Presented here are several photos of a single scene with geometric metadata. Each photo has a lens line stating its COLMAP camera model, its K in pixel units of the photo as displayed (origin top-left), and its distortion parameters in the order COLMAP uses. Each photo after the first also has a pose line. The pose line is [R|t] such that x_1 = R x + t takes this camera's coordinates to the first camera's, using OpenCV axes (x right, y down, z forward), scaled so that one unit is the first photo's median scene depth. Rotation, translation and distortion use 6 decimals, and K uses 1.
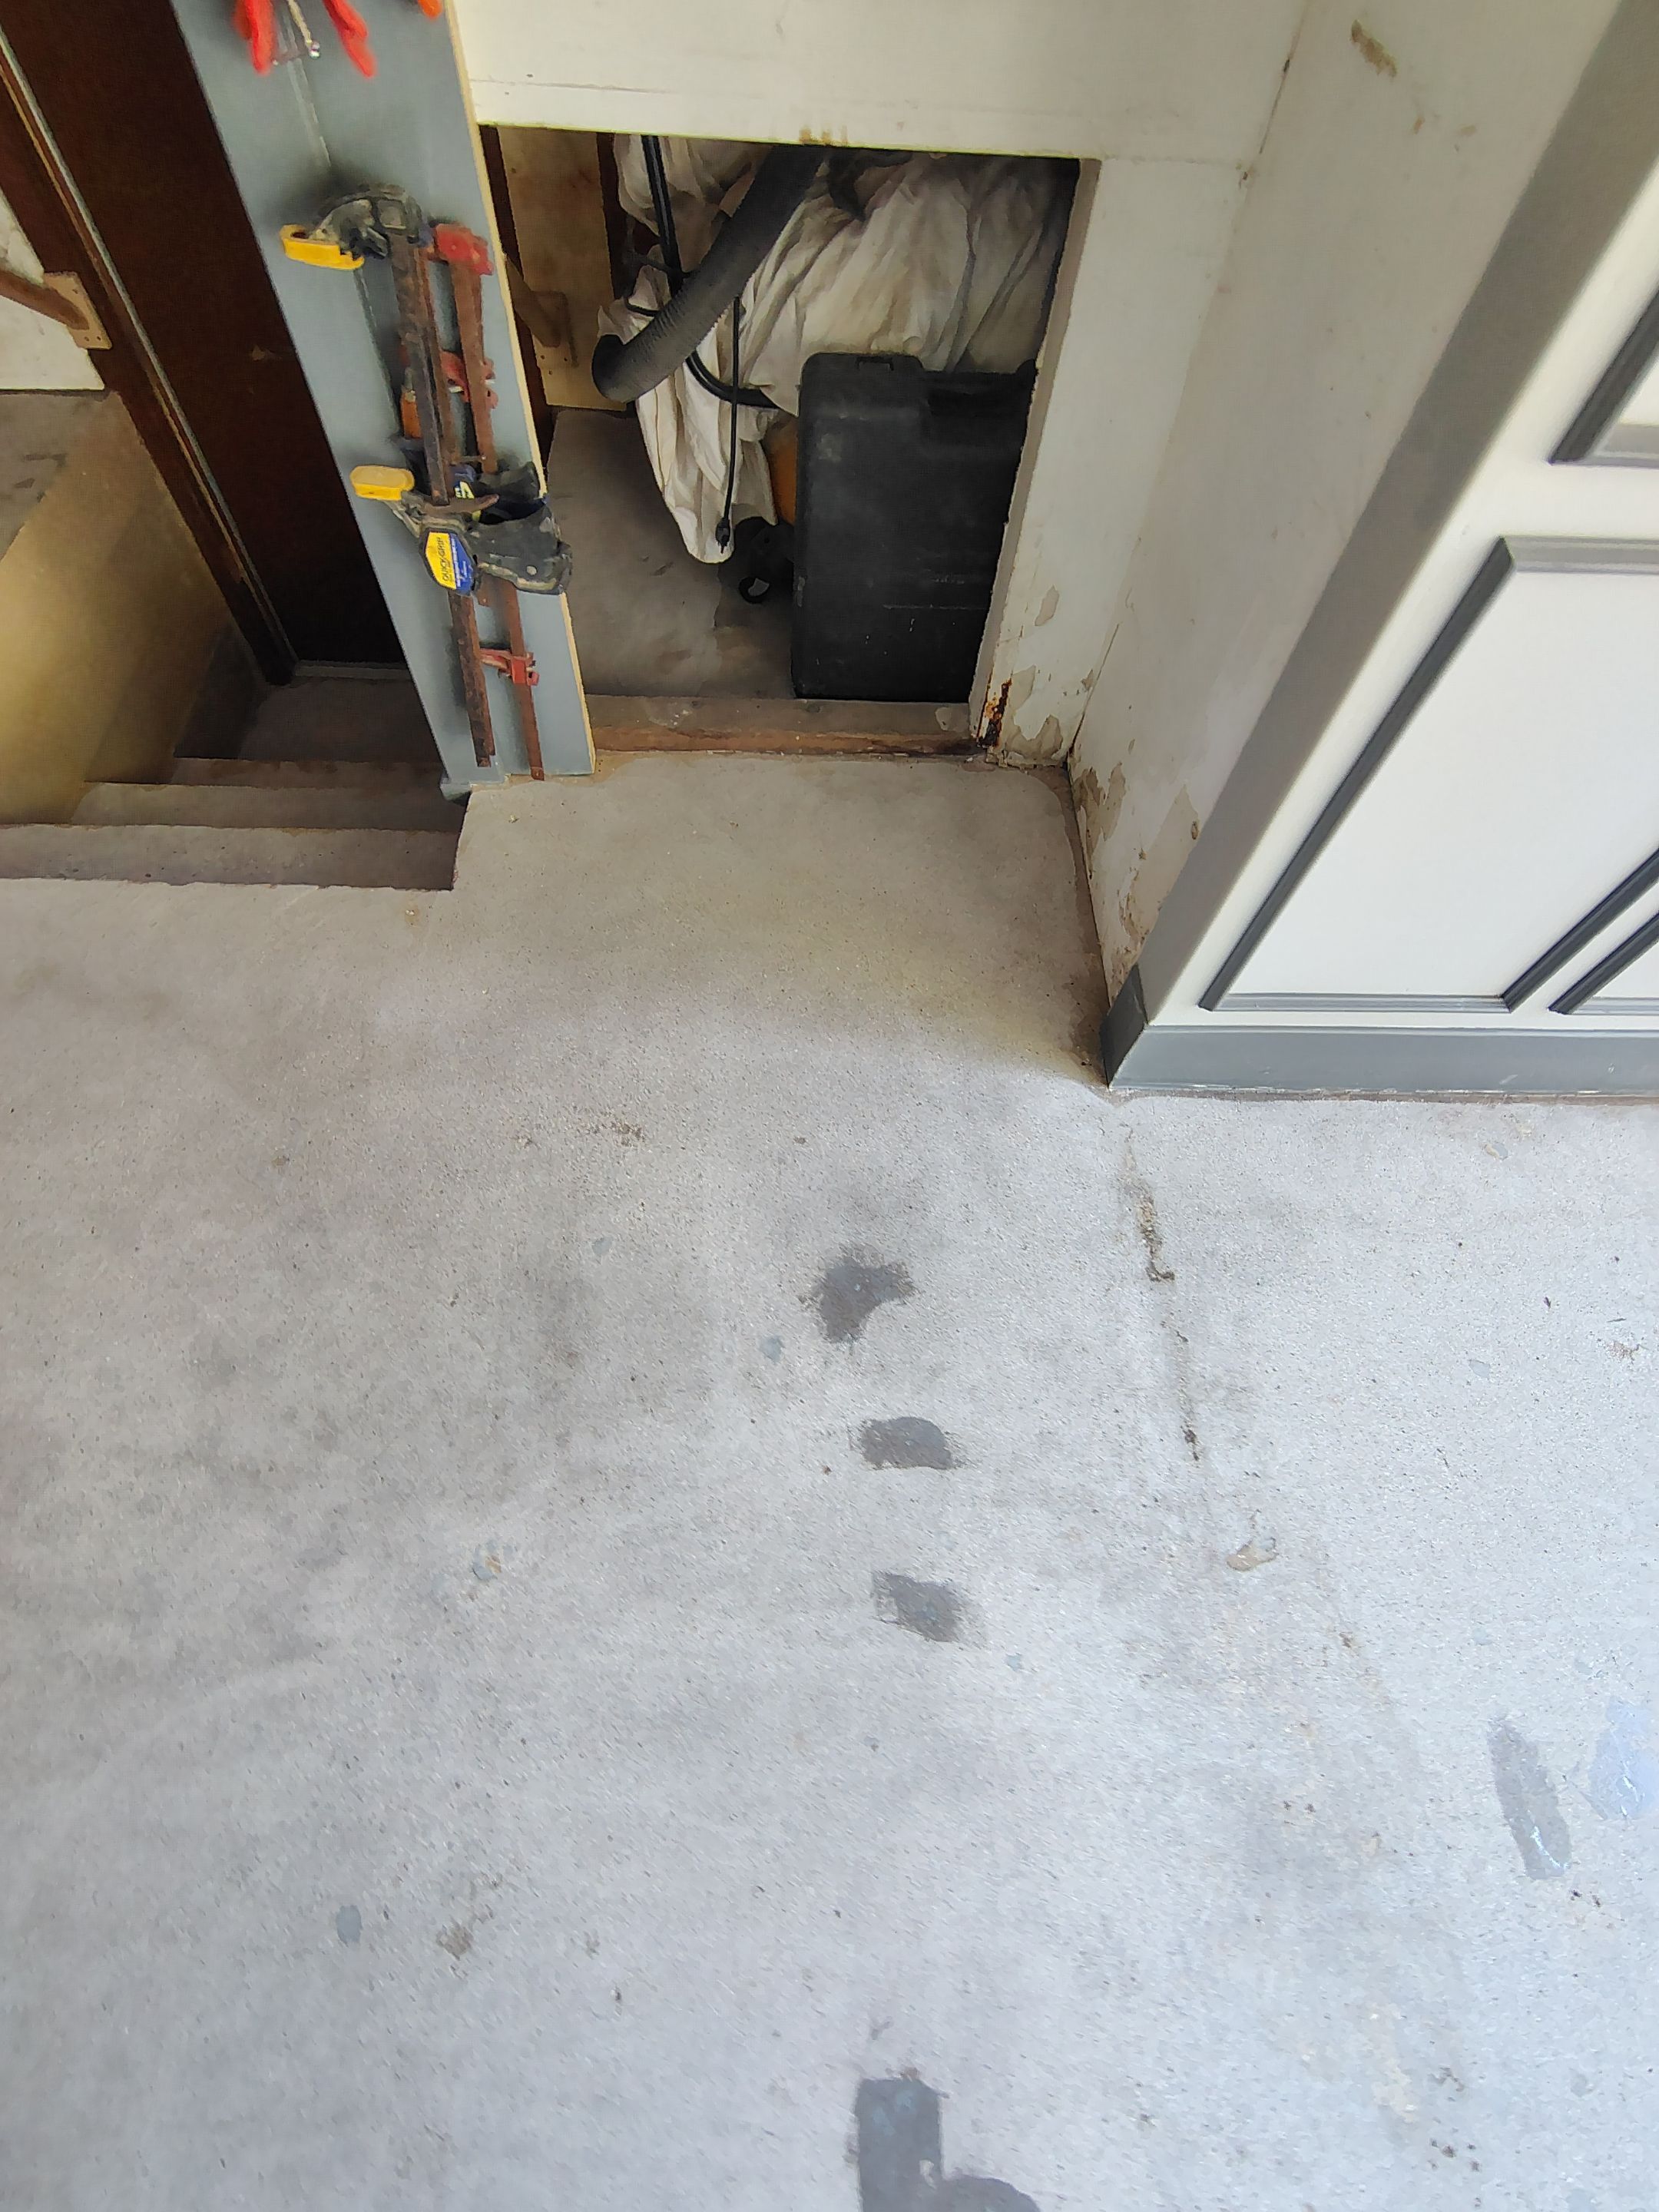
lens RADIAL K [[1032.7, 0, 823.4], [0, 1032.7, 1102.8], [0, 0, 1]] dist [-0.012307, 0.005713]
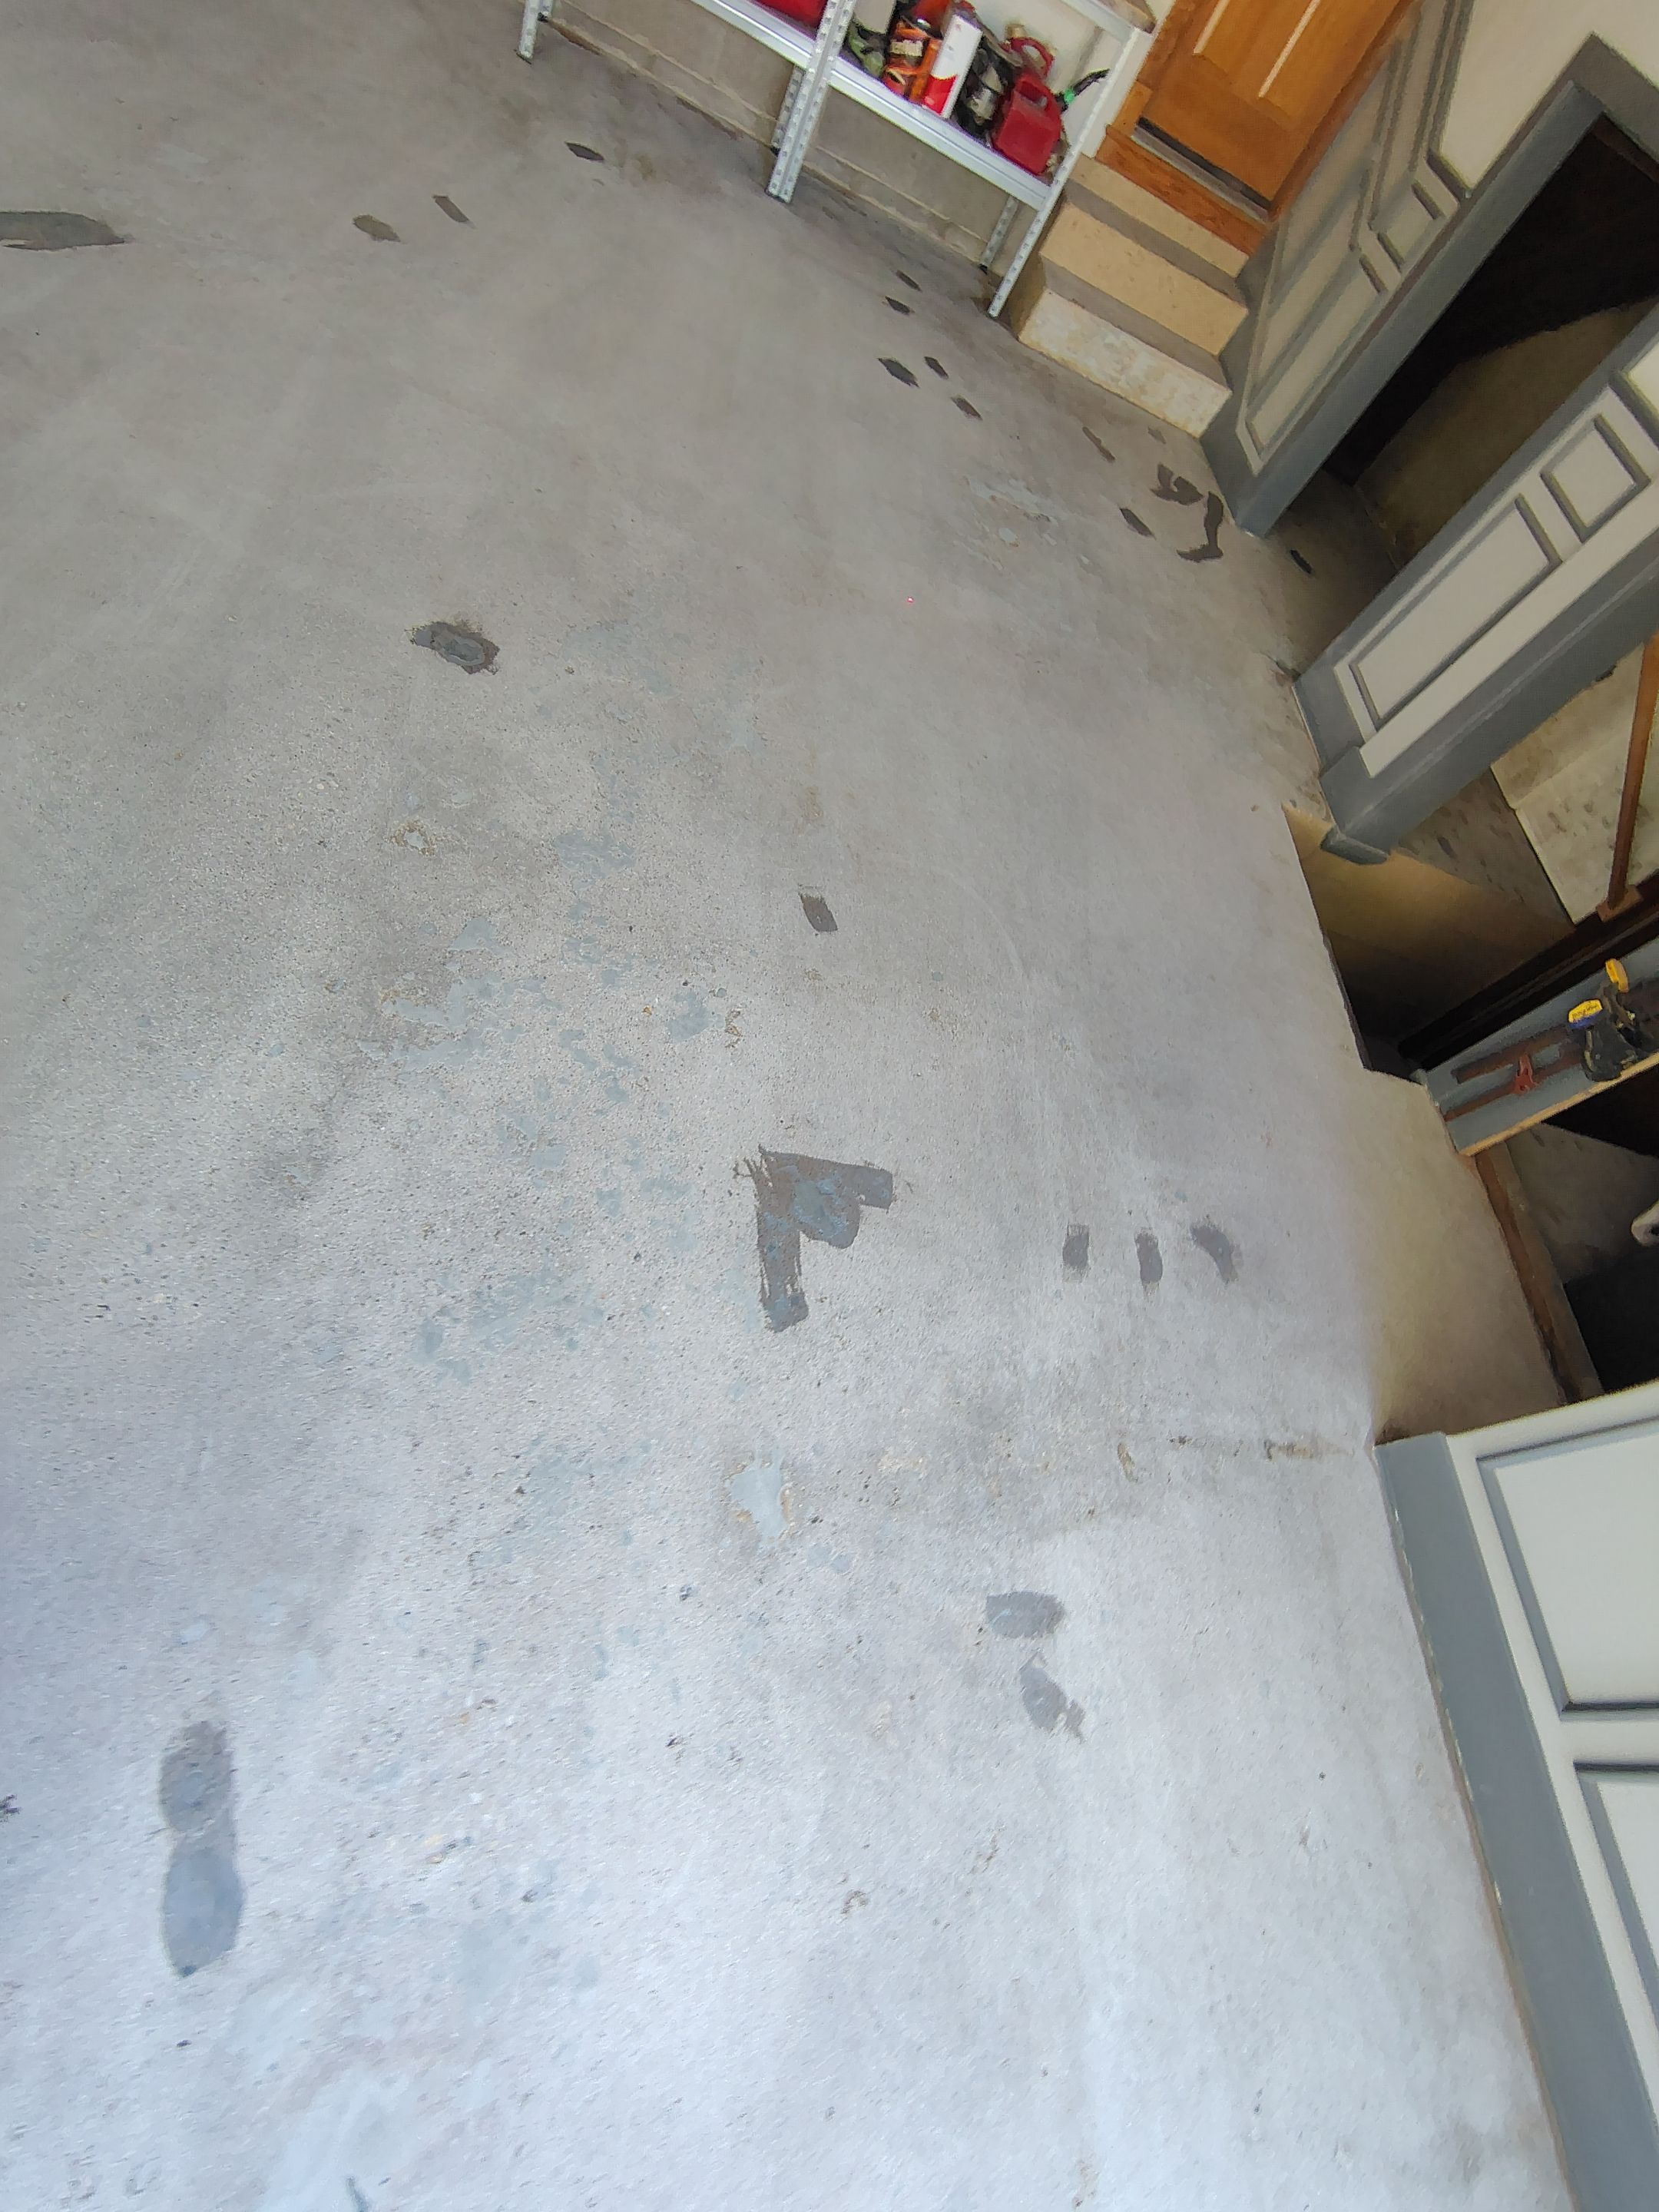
lens RADIAL K [[1032.7, 0, 823.4], [0, 1032.7, 1102.8], [0, 0, 1]] dist [-0.012307, 0.005713]
pose [[0.011134, 0.830905, -0.556303, 0.771298], [-0.995757, 0.060035, 0.069740, 0.706688], [0.091345, 0.553166, 0.828048, -0.549795]]
